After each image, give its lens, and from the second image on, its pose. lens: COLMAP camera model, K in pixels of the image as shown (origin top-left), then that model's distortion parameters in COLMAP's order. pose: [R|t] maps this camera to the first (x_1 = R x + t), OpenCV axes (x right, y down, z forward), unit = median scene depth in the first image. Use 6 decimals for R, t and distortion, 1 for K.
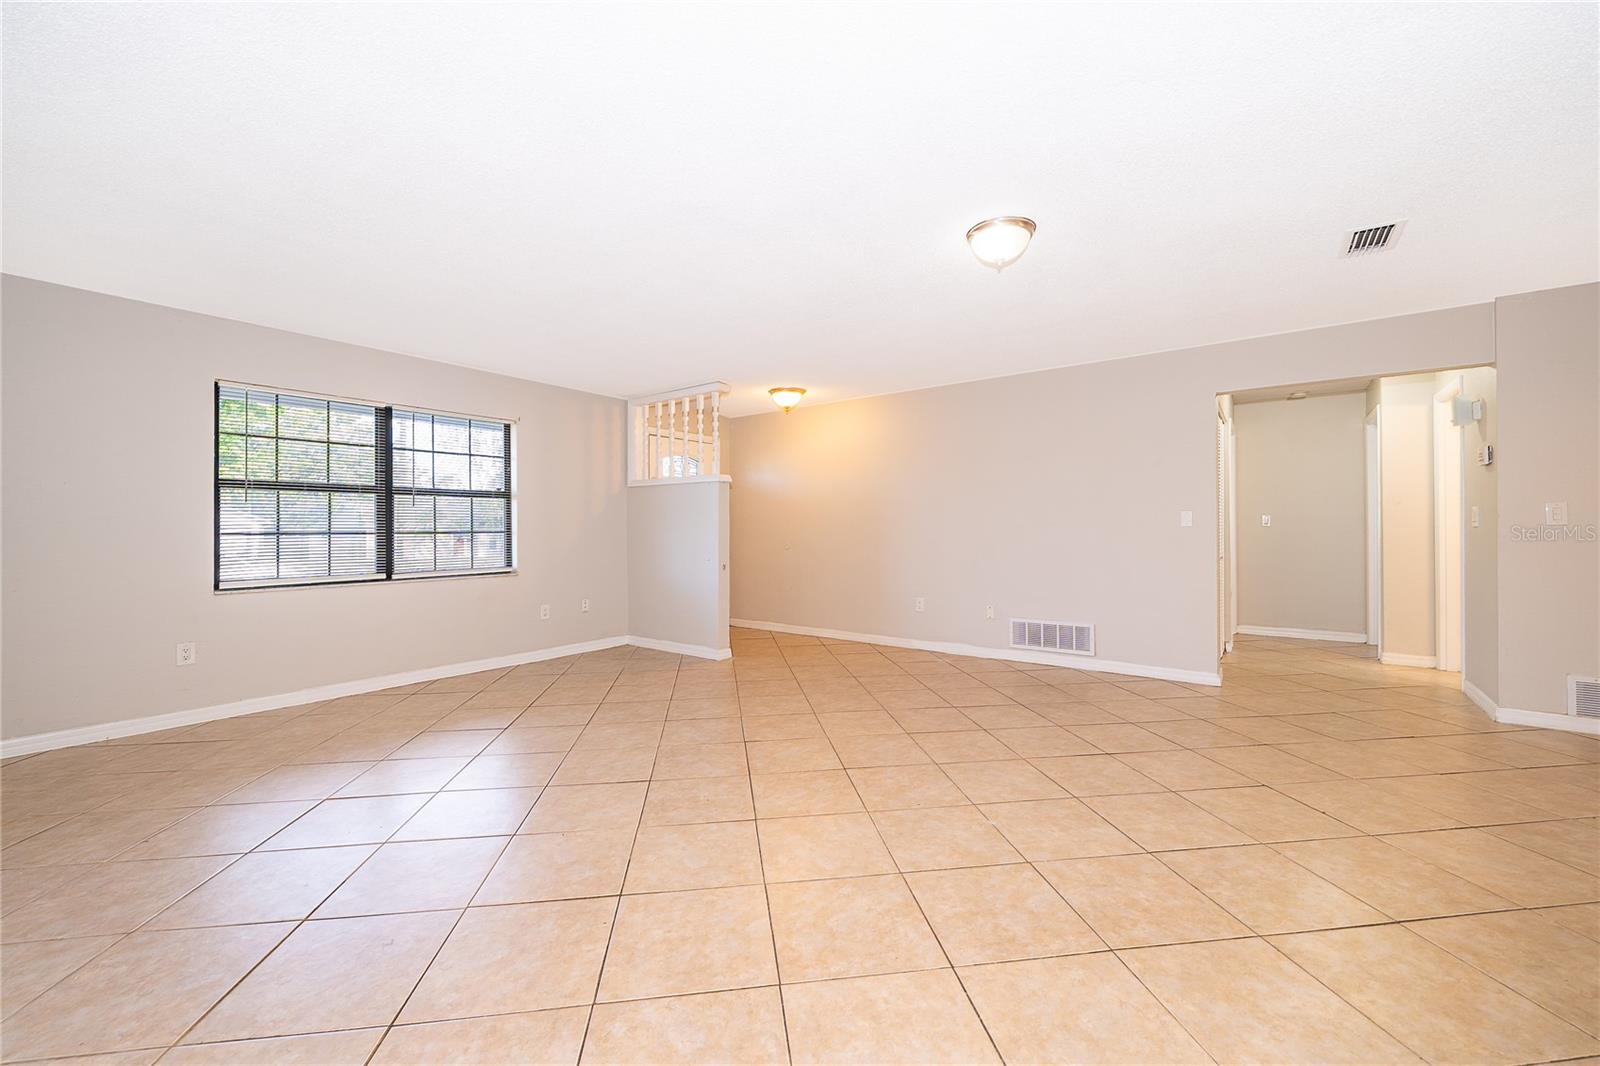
lens RADIAL K [[618.3, 0, 801.6], [0, 618.3, 528.5], [0, 0, 1]] dist [-0.002662, -0.000537]
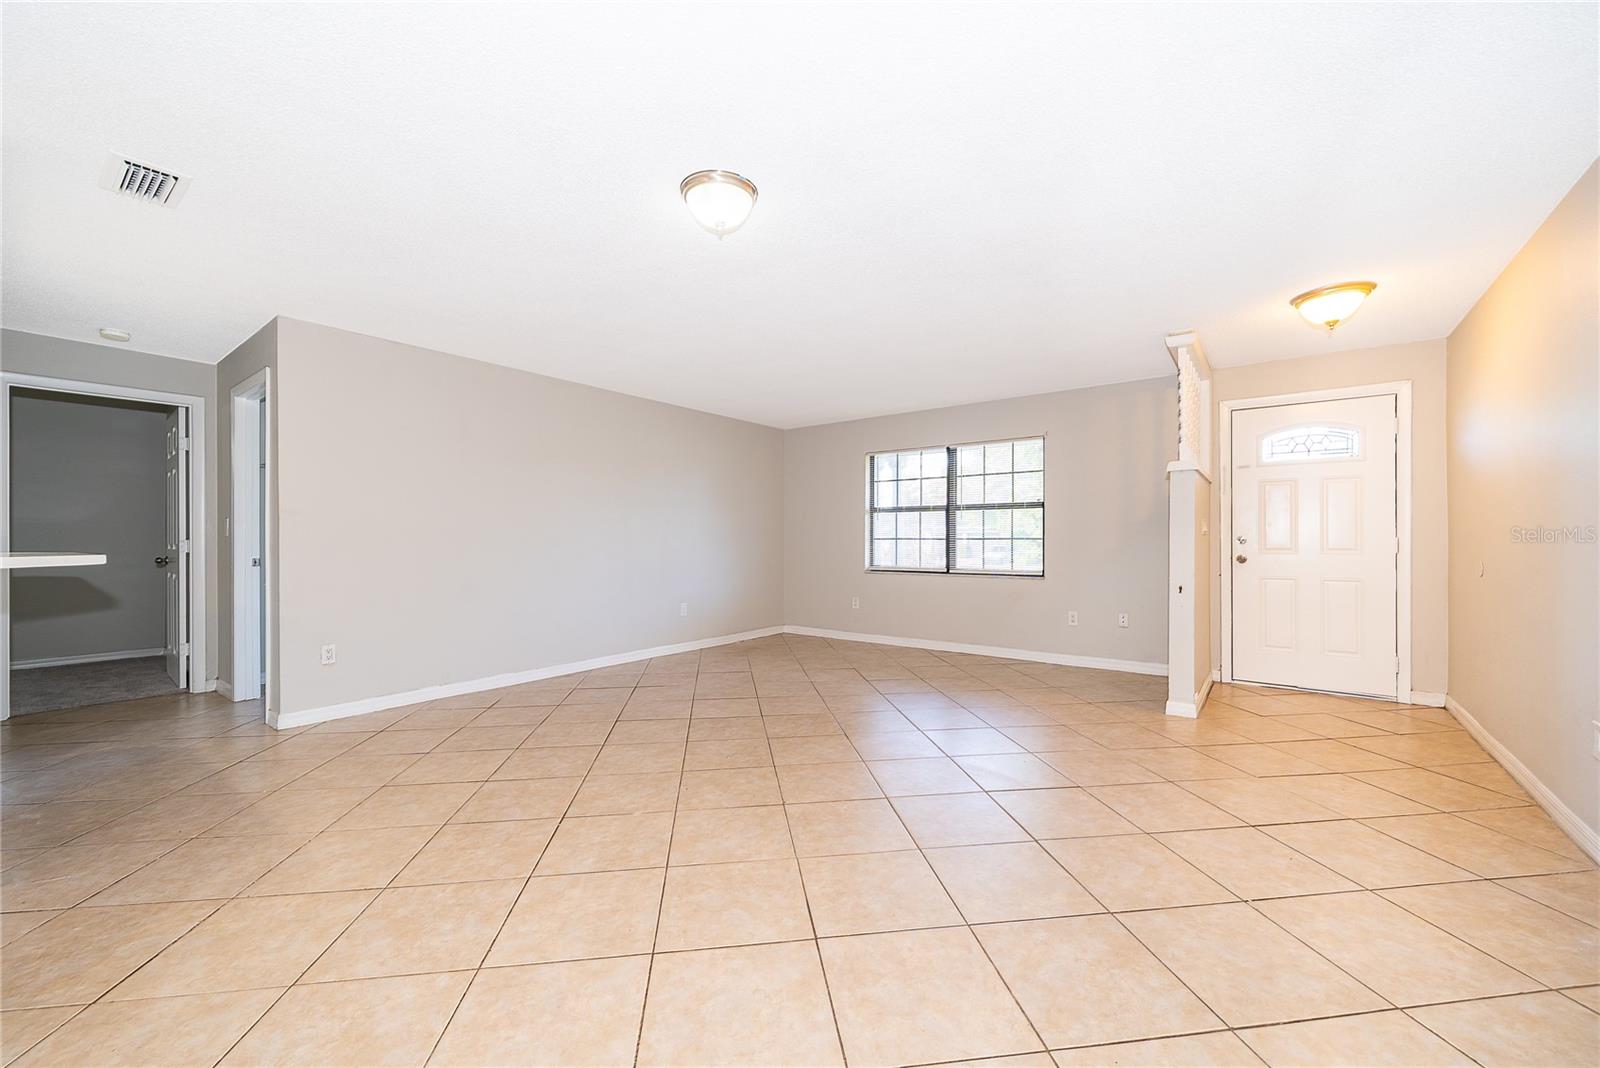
lens RADIAL K [[618.3, 0, 798.2], [0, 618.3, 540.8], [0, 0, 1]] dist [-0.002662, -0.000537]
pose [[0.001393, 0.006163, -0.999980, 0.868503], [0.004411, 0.999971, 0.006170, 0.001012], [0.999989, -0.004420, 0.001366, 0.811362]]
